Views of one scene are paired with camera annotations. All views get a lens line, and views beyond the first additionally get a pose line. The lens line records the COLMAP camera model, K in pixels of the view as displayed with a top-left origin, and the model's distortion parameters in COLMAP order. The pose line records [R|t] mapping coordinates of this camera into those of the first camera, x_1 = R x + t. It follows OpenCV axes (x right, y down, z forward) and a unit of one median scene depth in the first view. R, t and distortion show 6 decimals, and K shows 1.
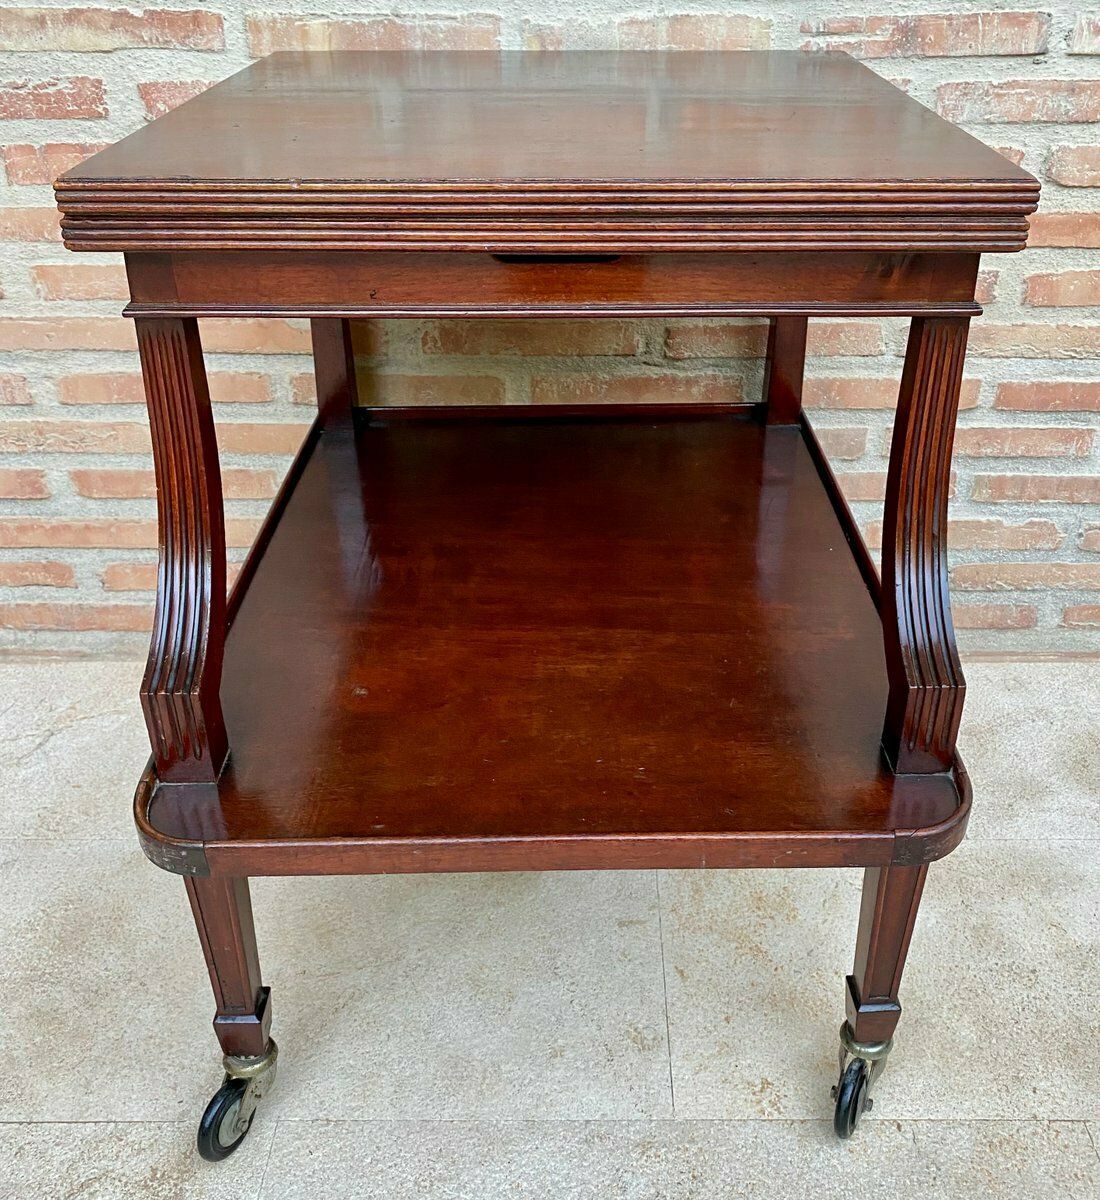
lens RADIAL K [[1206.6, 0, 589.5], [0, 1206.6, 582.6], [0, 0, 1]] dist [0.002085, 0.011952]
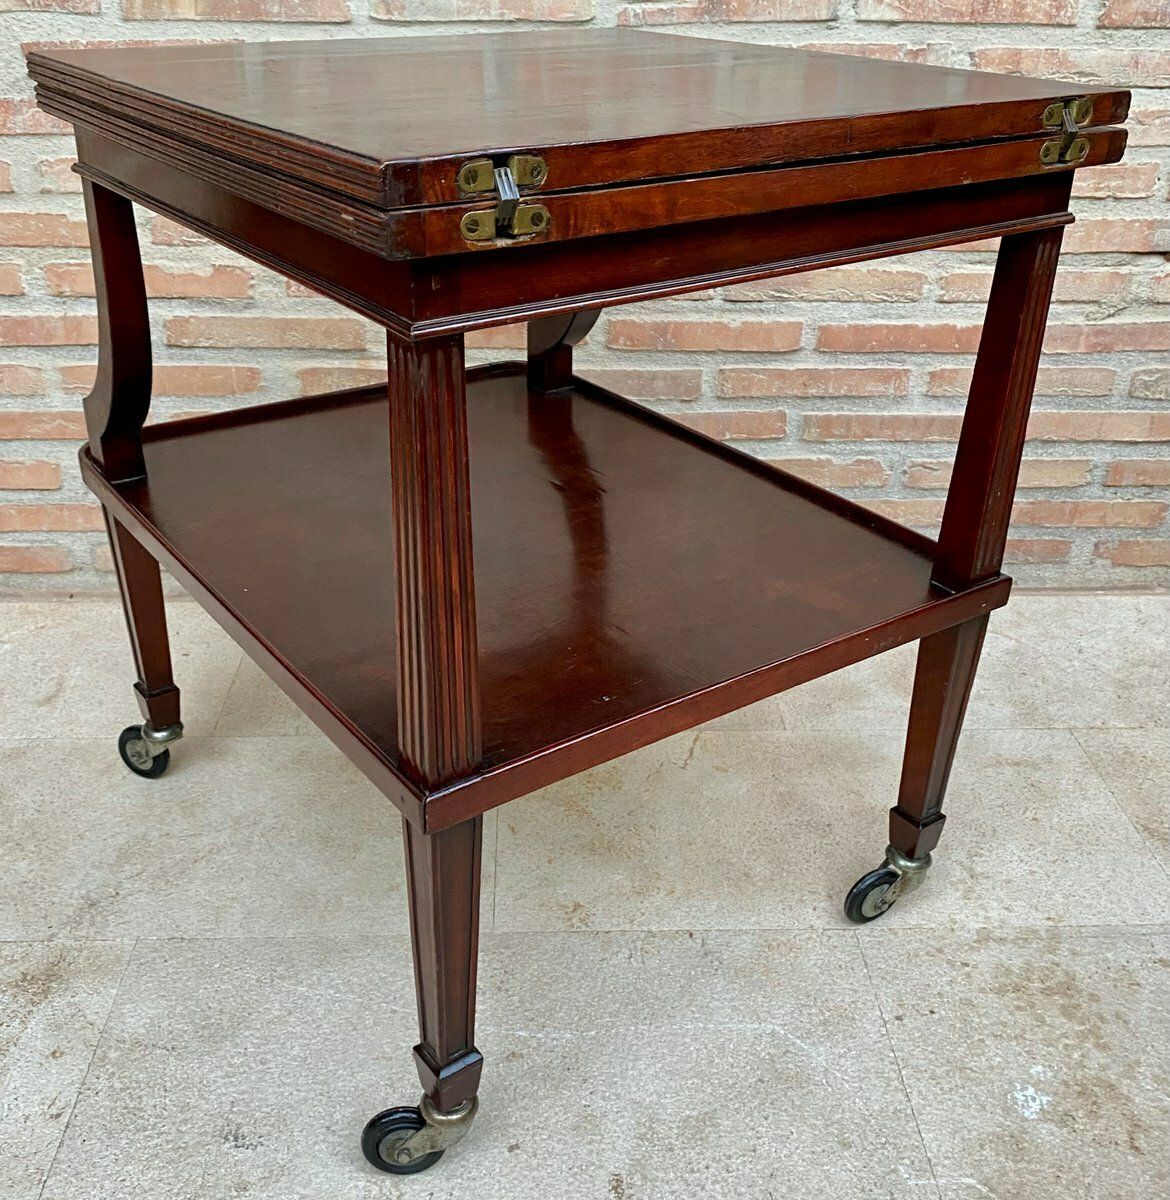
lens RADIAL K [[1308.1, 0, 570.6], [0, 1308.1, 616.4], [0, 0, 1]] dist [0.036311, -0.053009]
pose [[0.999647, -0.007808, 0.025389, 0.091445], [0.008807, 0.999181, -0.039484, 0.159357], [-0.025060, 0.039694, 0.998898, -0.190132]]
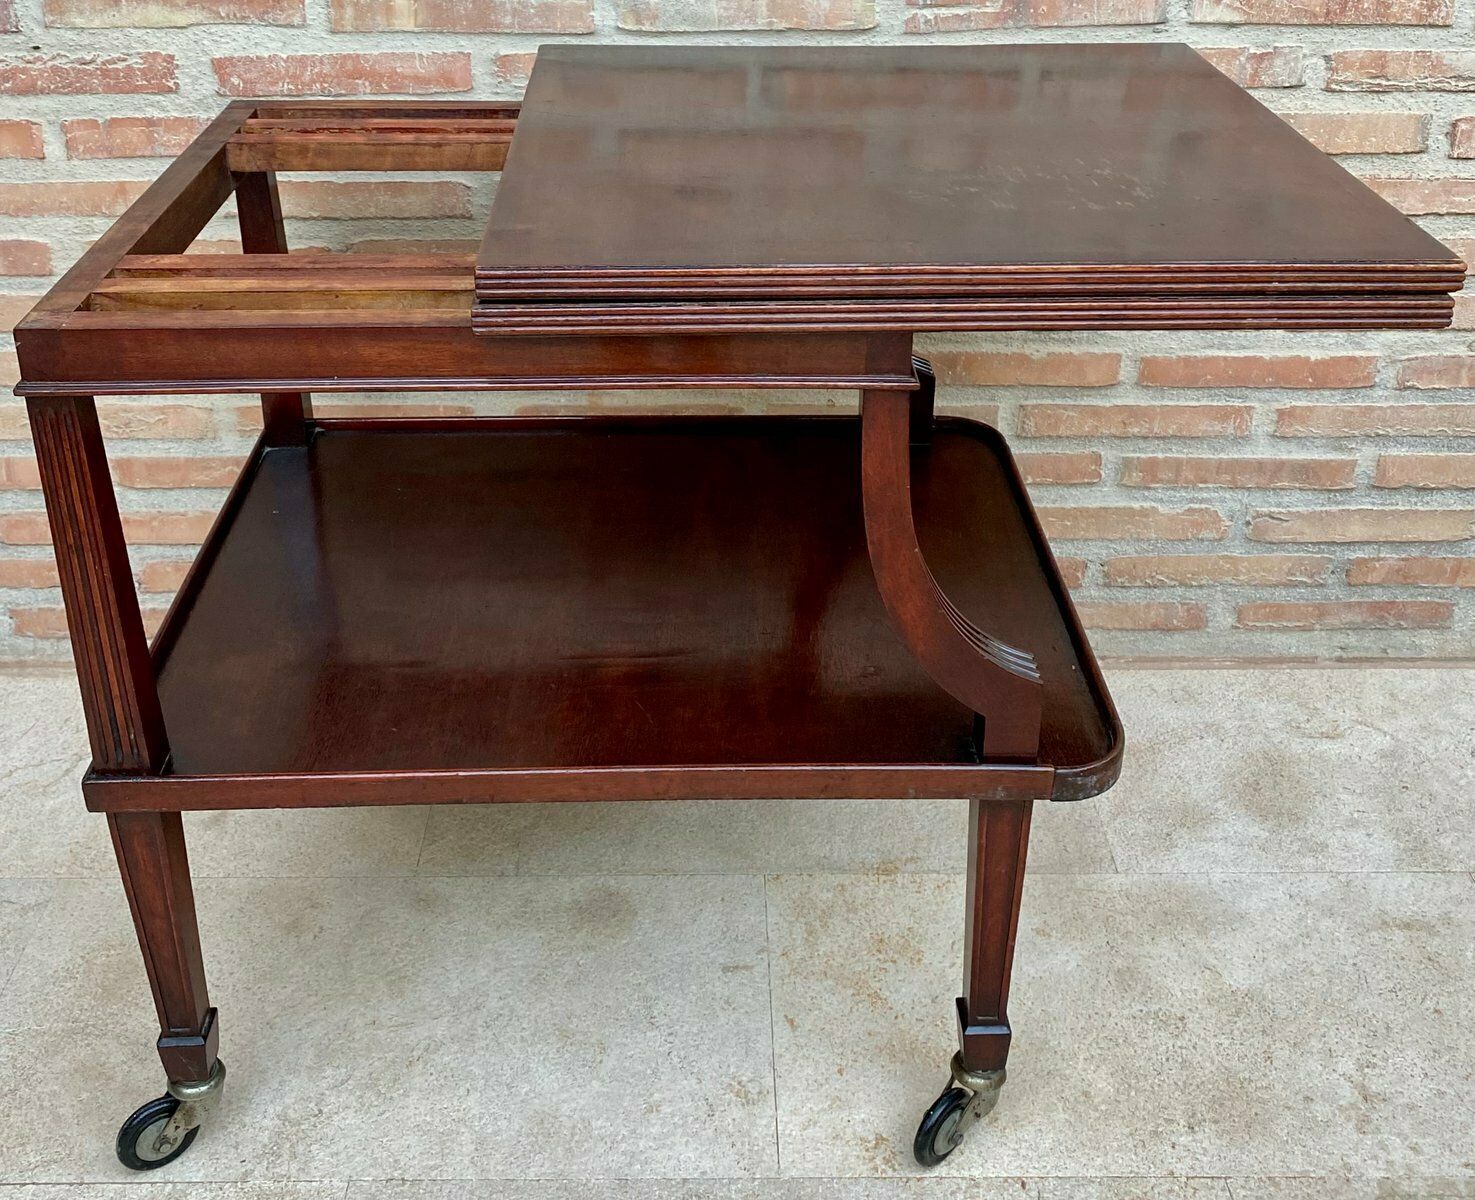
lens RADIAL K [[1642.3, 0, 706.2], [0, 1642.3, 372.4], [0, 0, 1]] dist [0.064386, -0.144609]
pose [[0.999977, -0.005755, -0.003630, 0.018025], [0.005320, 0.993902, -0.110140, -0.021635], [0.004242, 0.110118, 0.993909, -0.257606]]
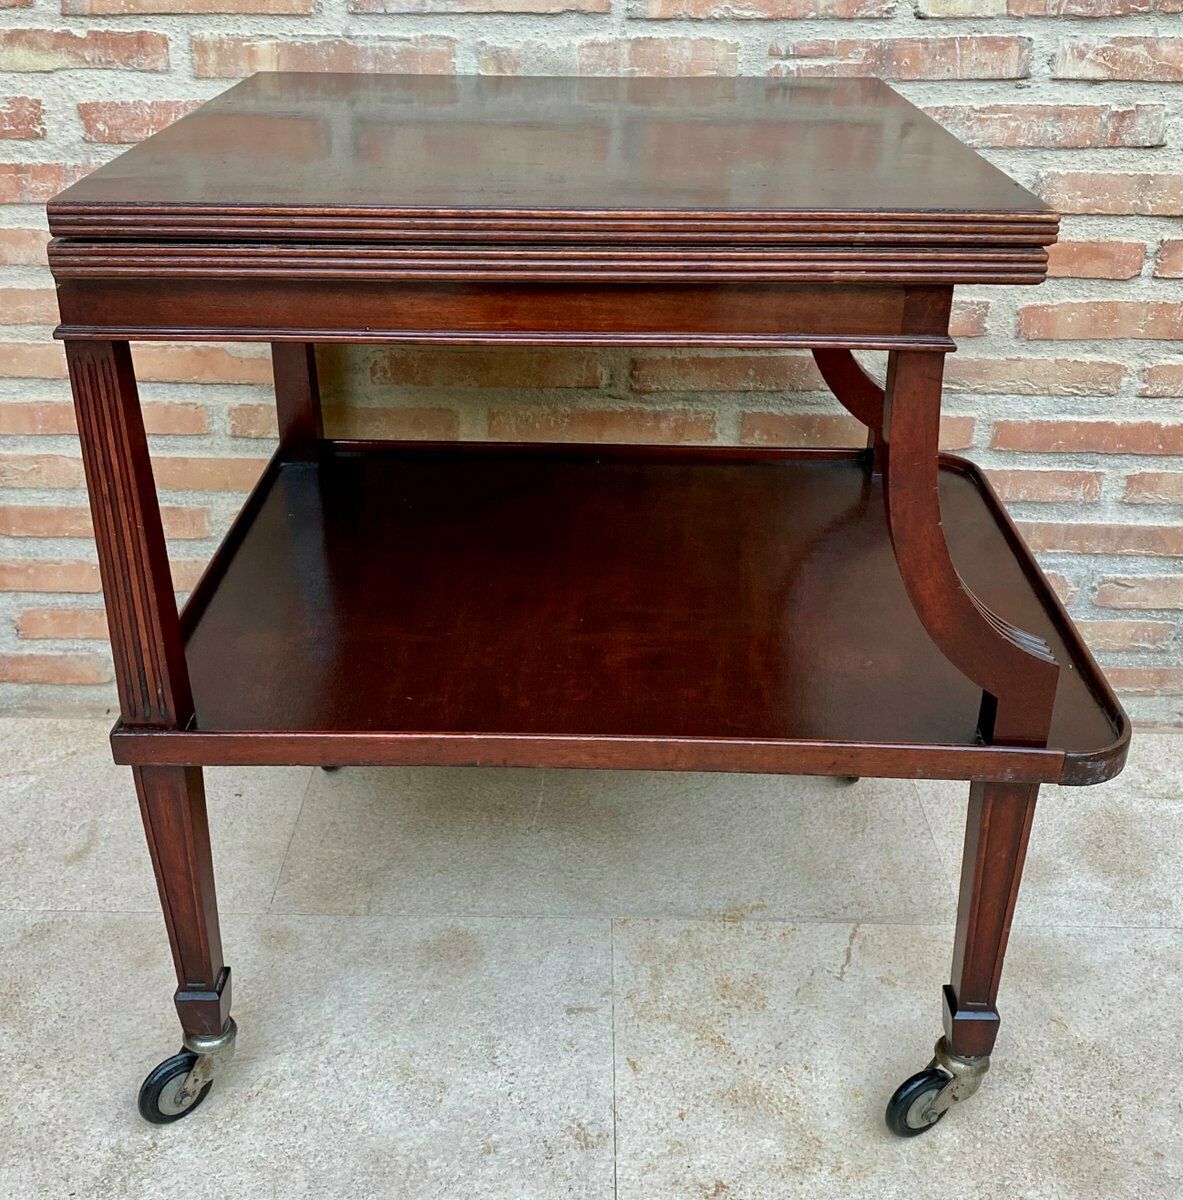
lens RADIAL K [[1417.1, 0, 568.2], [0, 1417.1, 526.3], [0, 0, 1]] dist [0.020830, -0.038106]
pose [[0.999772, 0.010391, -0.018636, 0.039120], [-0.012080, 0.995600, -0.092923, 0.020832], [0.017588, 0.093127, 0.995499, -0.082913]]
